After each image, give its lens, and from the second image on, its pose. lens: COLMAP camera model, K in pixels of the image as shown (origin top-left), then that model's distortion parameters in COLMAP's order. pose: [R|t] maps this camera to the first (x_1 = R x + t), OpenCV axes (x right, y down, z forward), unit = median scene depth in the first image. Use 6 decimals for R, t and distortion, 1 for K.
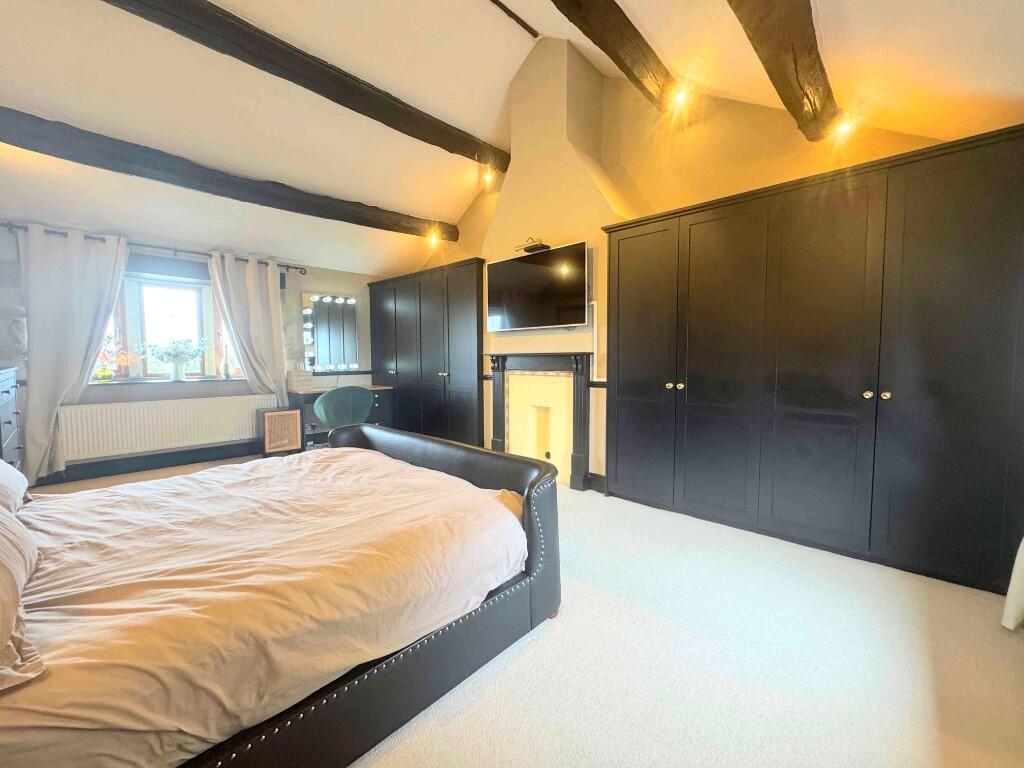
lens RADIAL K [[408.2, 0, 512.6], [0, 408.2, 385.3], [0, 0, 1]] dist [-0.002985, 0.000094]
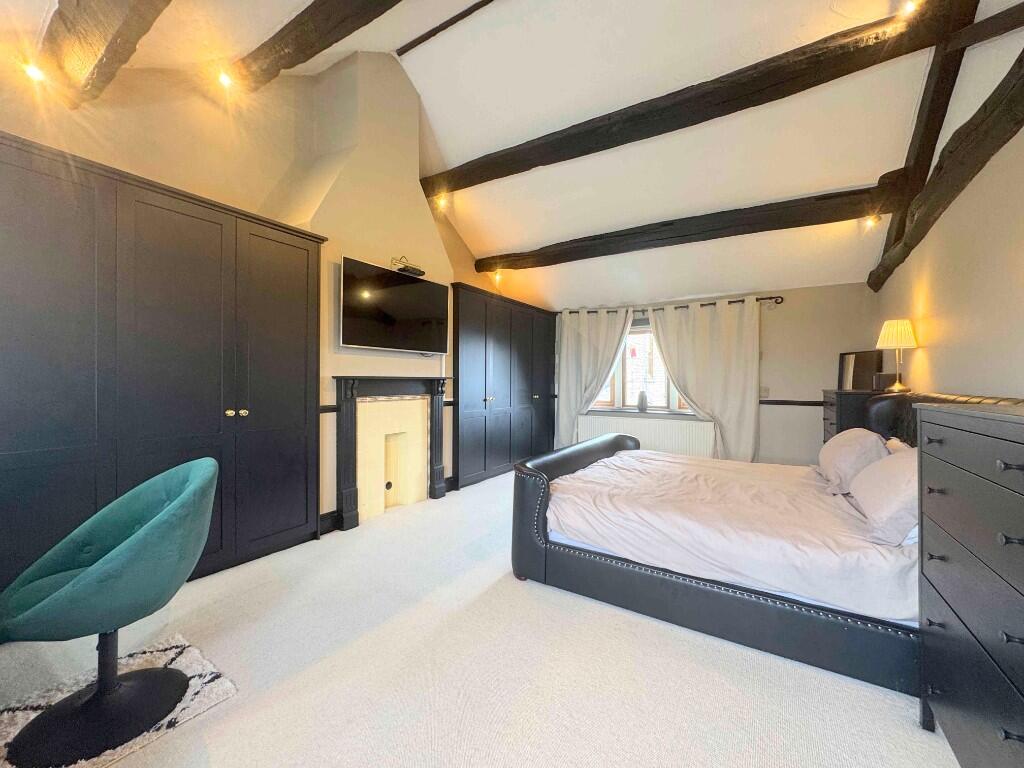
lens RADIAL K [[408.2, 0, 514.0], [0, 408.2, 382.1], [0, 0, 1]] dist [-0.002985, 0.000094]
pose [[-0.219290, 0.001945, 0.975658, -0.511125], [0.058329, 0.998235, 0.011120, -0.034421], [-0.973915, 0.059348, -0.219016, 0.527843]]
